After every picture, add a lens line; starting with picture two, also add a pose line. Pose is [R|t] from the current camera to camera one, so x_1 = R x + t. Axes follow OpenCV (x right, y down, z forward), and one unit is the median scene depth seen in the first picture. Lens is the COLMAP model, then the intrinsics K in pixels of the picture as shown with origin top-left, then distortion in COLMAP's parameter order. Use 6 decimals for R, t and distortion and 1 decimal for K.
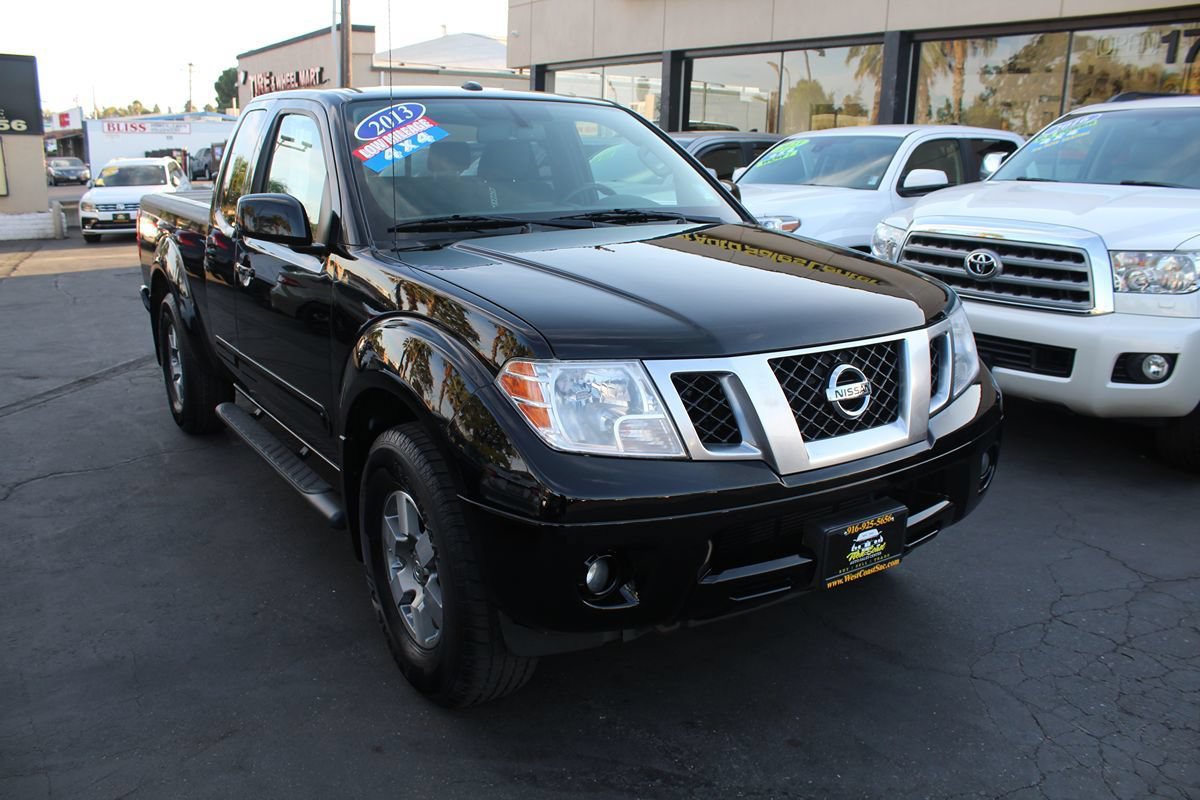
lens RADIAL K [[982.4, 0, 591.7], [0, 982.4, 403.2], [0, 0, 1]] dist [-0.153227, 0.137070]
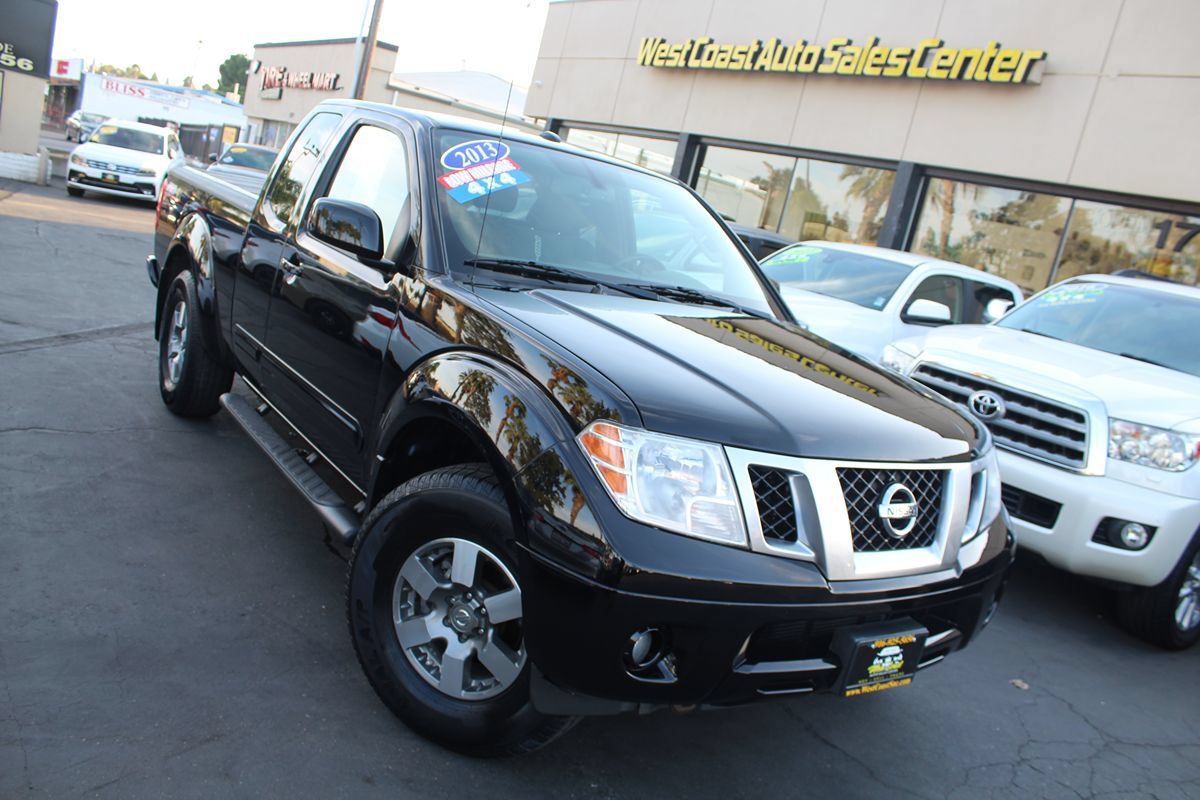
lens RADIAL K [[981.6, 0, 600.6], [0, 981.6, 399.1], [0, 0, 1]] dist [-0.160878, 0.139651]
pose [[0.978266, 0.196751, 0.065451, -0.084228], [-0.192138, 0.978824, -0.070615, 0.003155], [-0.077959, 0.056504, 0.995354, -0.003484]]
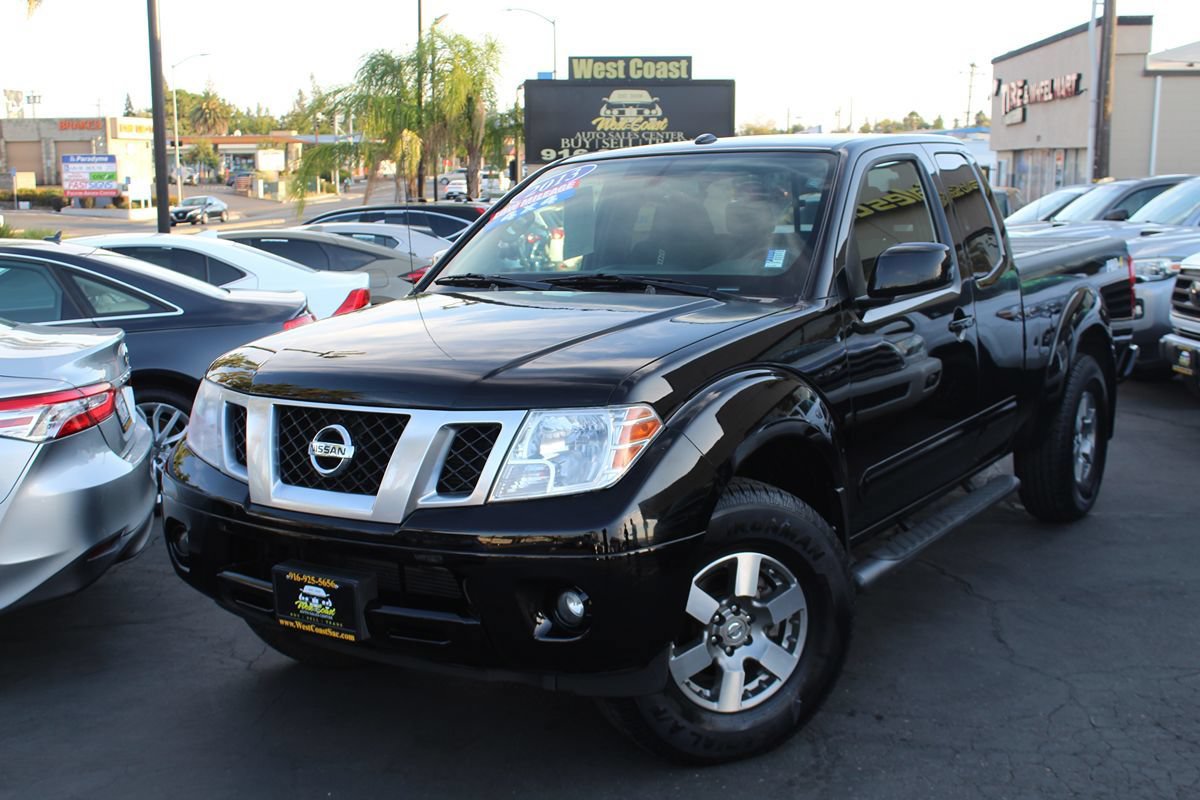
lens RADIAL K [[1362.6, 0, 600.2], [0, 1362.6, 404.8], [0, 0, 1]] dist [-0.077496, 0.047424]
pose [[0.792445, 0.078468, -0.604875, 0.630158], [-0.132129, 0.990227, -0.044644, 0.080940], [0.595460, 0.115299, 0.795068, -0.403428]]
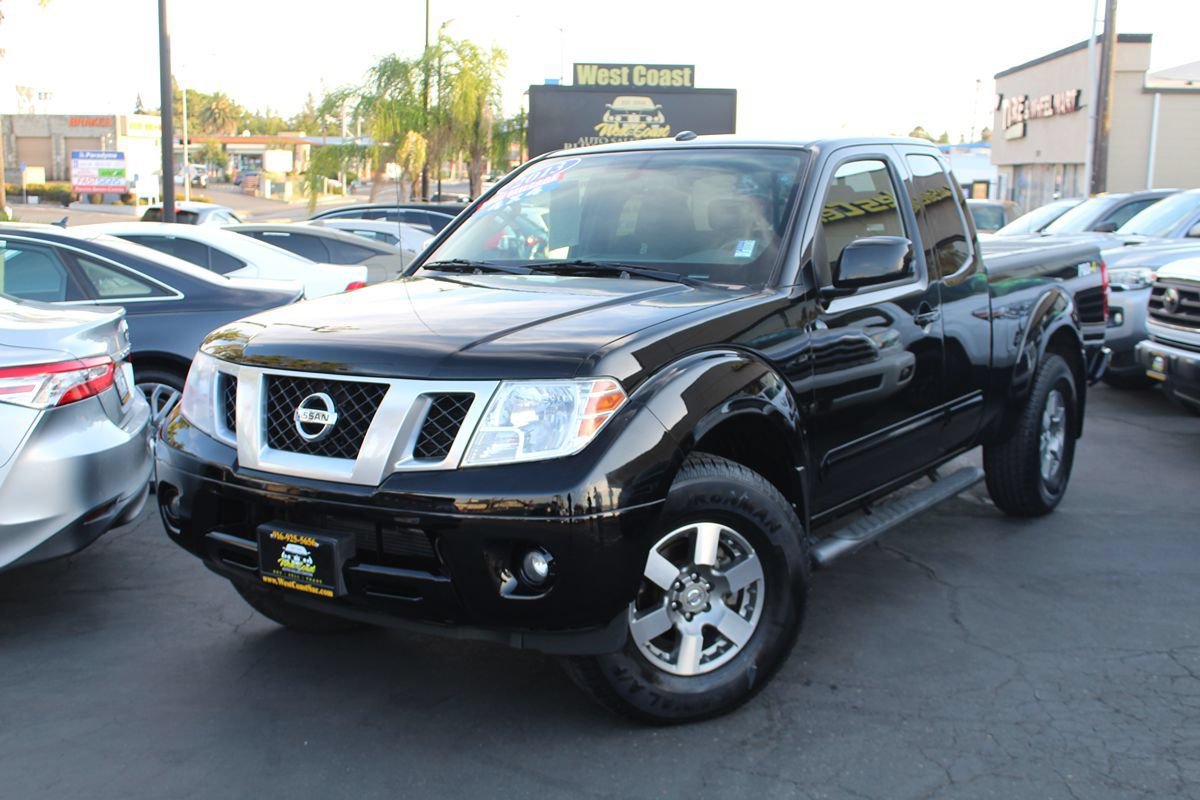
lens RADIAL K [[1359.0, 0, 594.4], [0, 1359.0, 398.8], [0, 0, 1]] dist [-0.078036, 0.045757]
pose [[0.787515, 0.089897, -0.609704, 0.679920], [-0.153826, 0.986664, -0.053210, 0.102292], [0.596789, 0.135692, 0.790841, -0.427352]]
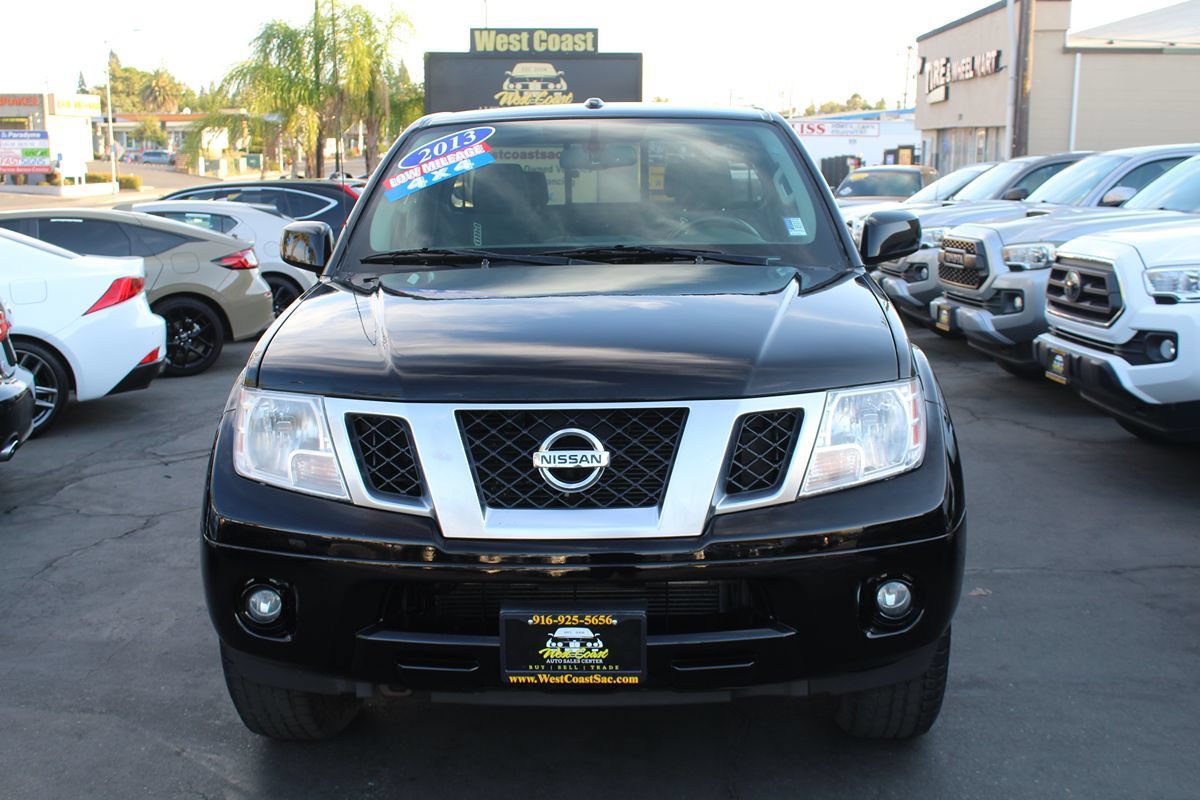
lens RADIAL K [[1337.2, 0, 603.8], [0, 1337.2, 392.1], [0, 0, 1]] dist [-0.084560, 0.056015]
pose [[0.815573, 0.083022, -0.572668, 0.591802], [-0.129551, 0.990730, -0.040871, -0.016654], [0.563966, 0.107523, 0.818768, 0.030139]]
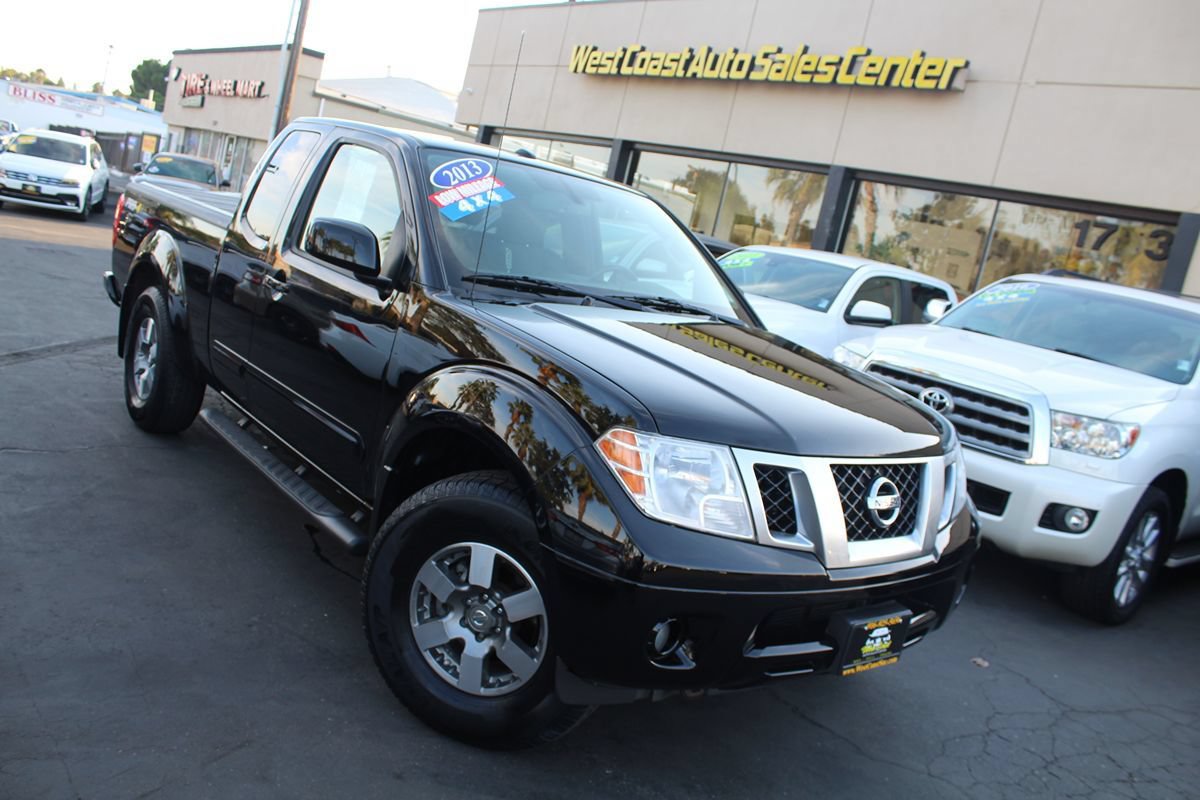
lens RADIAL K [[981.6, 0, 600.6], [0, 981.6, 399.1], [0, 0, 1]] dist [-0.160878, 0.139651]
pose [[0.975375, 0.172609, 0.137291, -0.141591], [-0.161706, 0.982993, -0.087041, 0.012917], [-0.149980, 0.062697, 0.986699, -0.037871]]
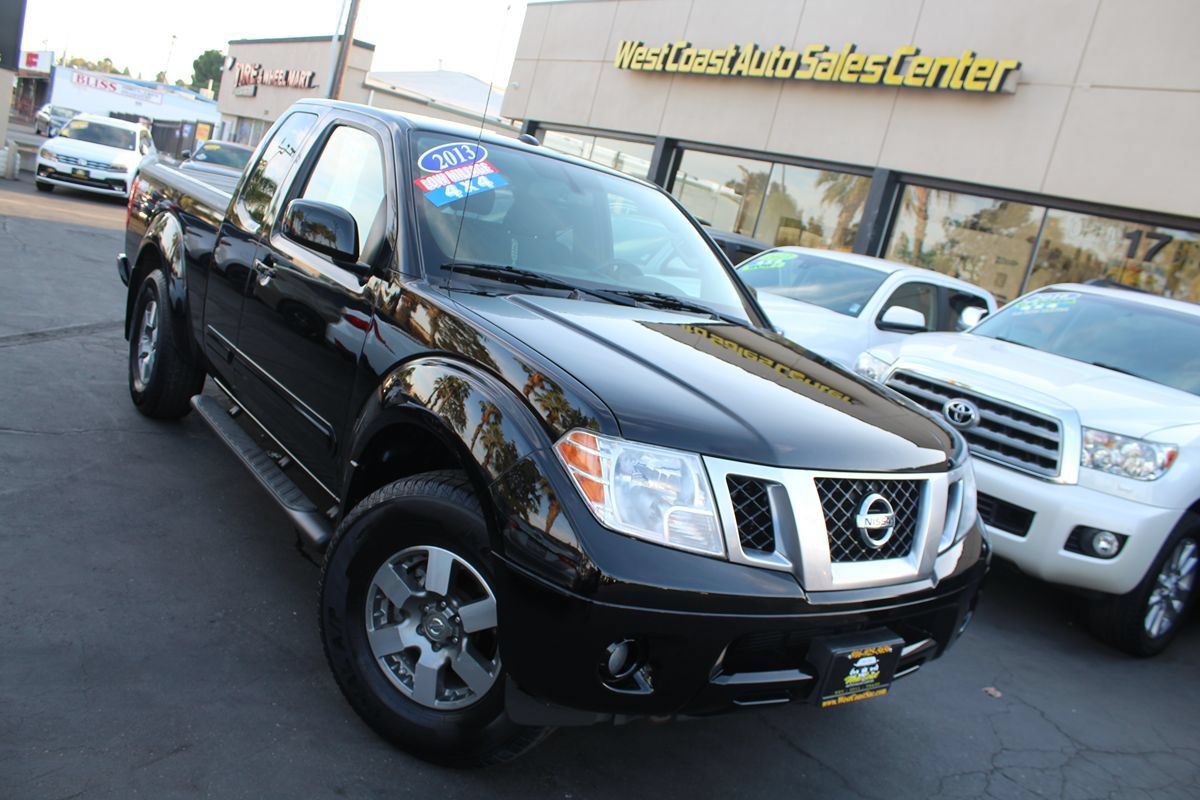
lens RADIAL K [[981.6, 0, 600.6], [0, 981.6, 399.1], [0, 0, 1]] dist [-0.160878, 0.139651]
pose [[0.974386, 0.205381, 0.091598, -0.087086], [-0.198608, 0.976981, -0.077867, -0.000338], [-0.105482, 0.057681, 0.992747, 0.002216]]
